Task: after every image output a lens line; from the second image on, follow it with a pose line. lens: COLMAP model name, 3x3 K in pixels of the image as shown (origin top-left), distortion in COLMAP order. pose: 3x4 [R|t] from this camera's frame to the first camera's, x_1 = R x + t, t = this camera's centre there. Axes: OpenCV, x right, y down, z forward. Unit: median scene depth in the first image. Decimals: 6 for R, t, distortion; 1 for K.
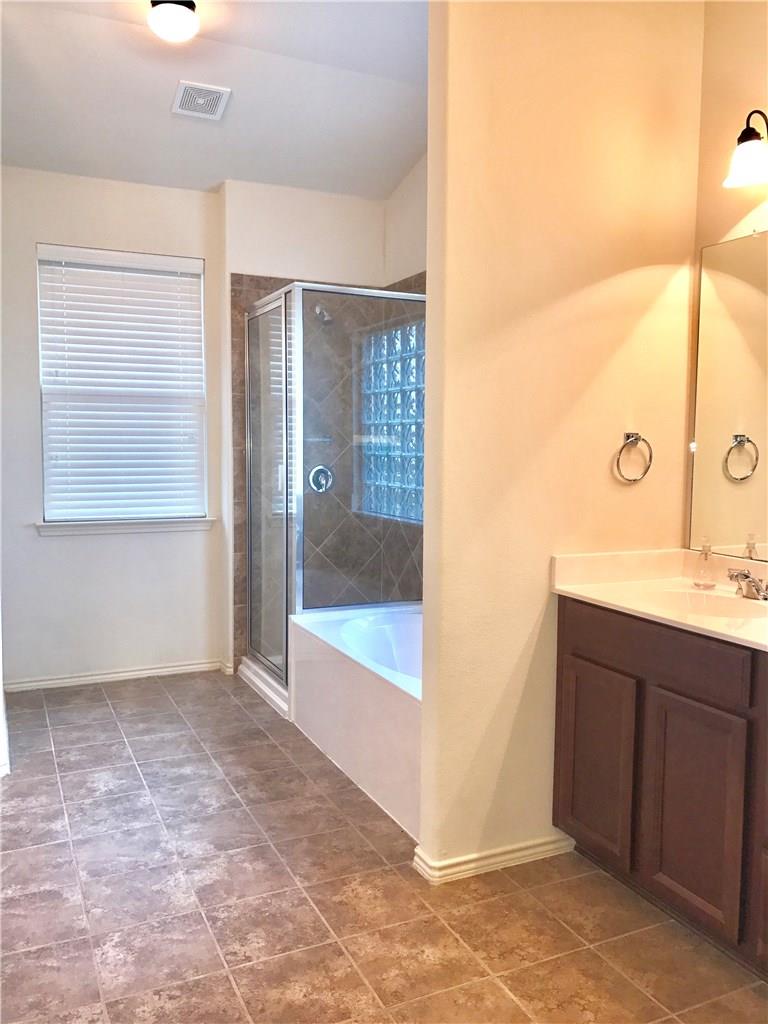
lens RADIAL K [[839.0, 0, 386.3], [0, 839.0, 512.9], [0, 0, 1]] dist [0.002023, -0.010620]
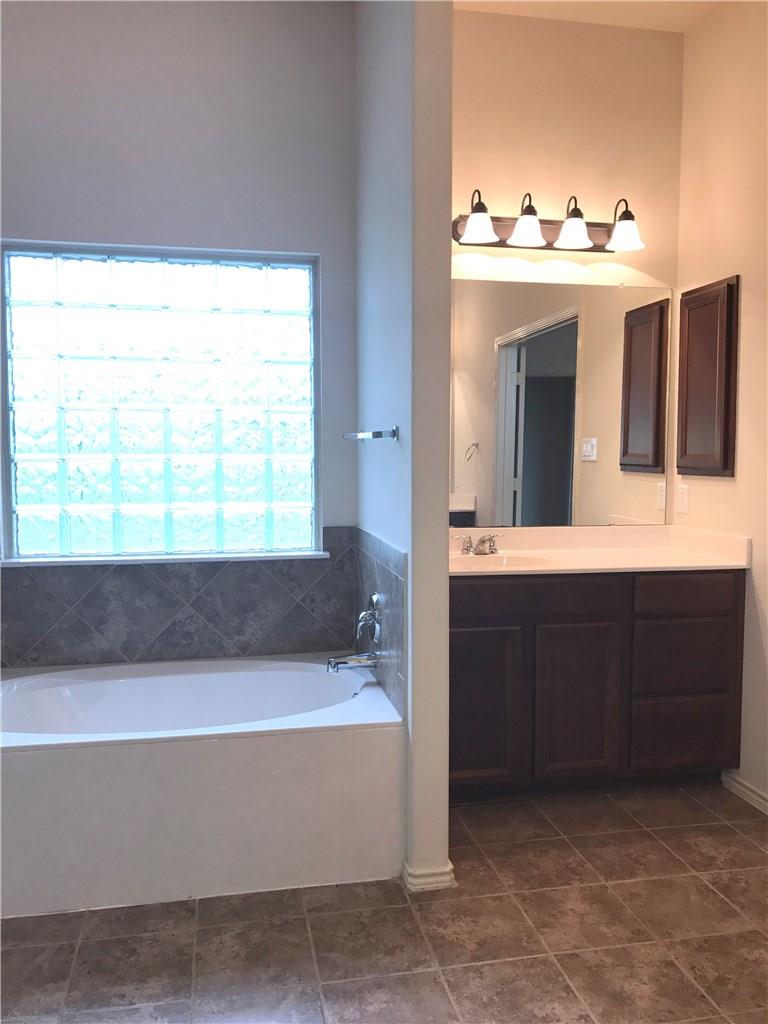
lens RADIAL K [[839.0, 0, 386.5], [0, 839.0, 511.2], [0, 0, 1]] dist [0.002023, -0.010620]
pose [[0.227790, -0.079186, 0.970485, -0.923998], [0.080568, 0.994803, 0.062260, -0.061734], [-0.970371, 0.064008, 0.232986, 0.869277]]
